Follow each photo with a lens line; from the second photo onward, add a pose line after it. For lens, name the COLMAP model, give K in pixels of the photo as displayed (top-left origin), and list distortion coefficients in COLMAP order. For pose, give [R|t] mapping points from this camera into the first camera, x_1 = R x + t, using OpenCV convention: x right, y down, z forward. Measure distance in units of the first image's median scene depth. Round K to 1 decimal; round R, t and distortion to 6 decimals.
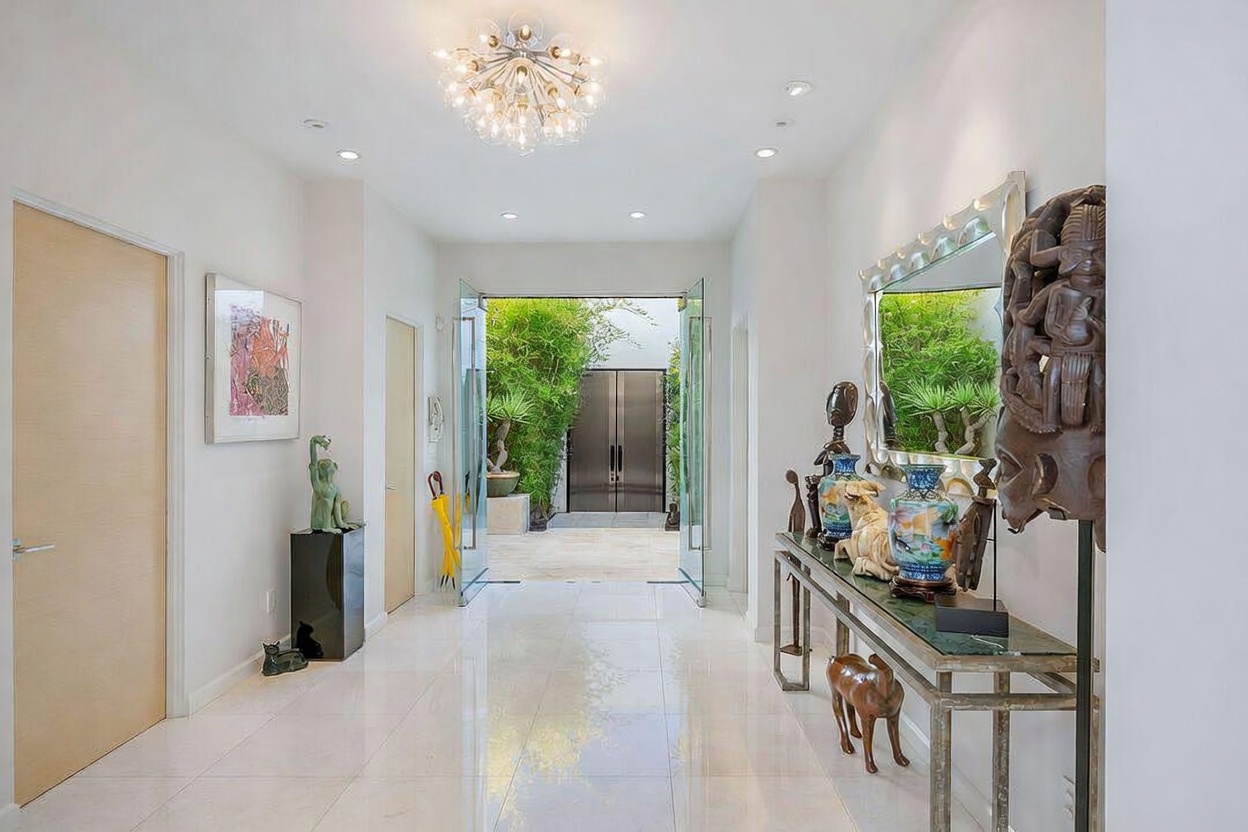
lens RADIAL K [[740.8, 0, 624.0], [0, 740.8, 416.0], [0, 0, 1]] dist [0.000534, 0.000105]
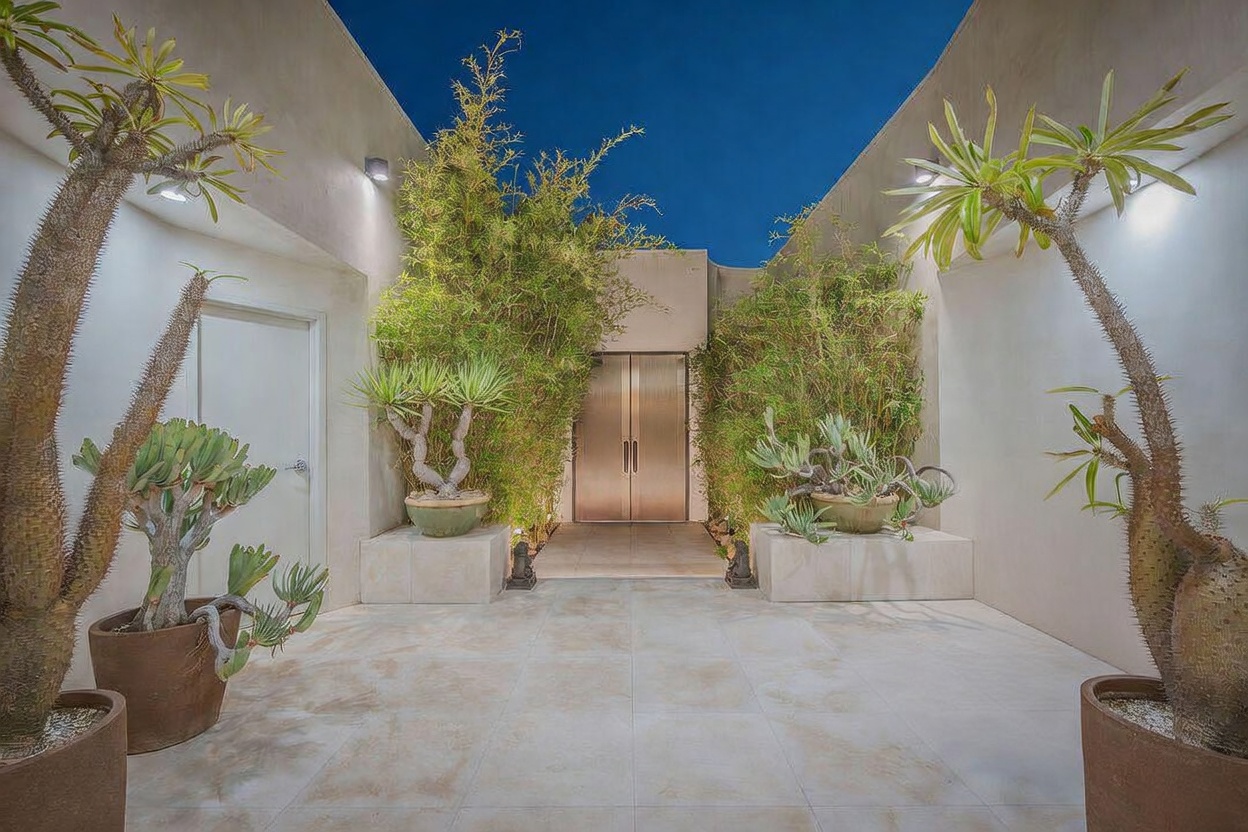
lens RADIAL K [[540.7, 0, 624.0], [0, 540.7, 416.0], [0, 0, 1]] dist [-0.000229, -0.000080]
pose [[0.999957, -0.001830, 0.009078, -0.030535], [0.001760, 0.999969, 0.007619, 0.008197], [-0.009092, -0.007603, 0.999930, 0.492432]]
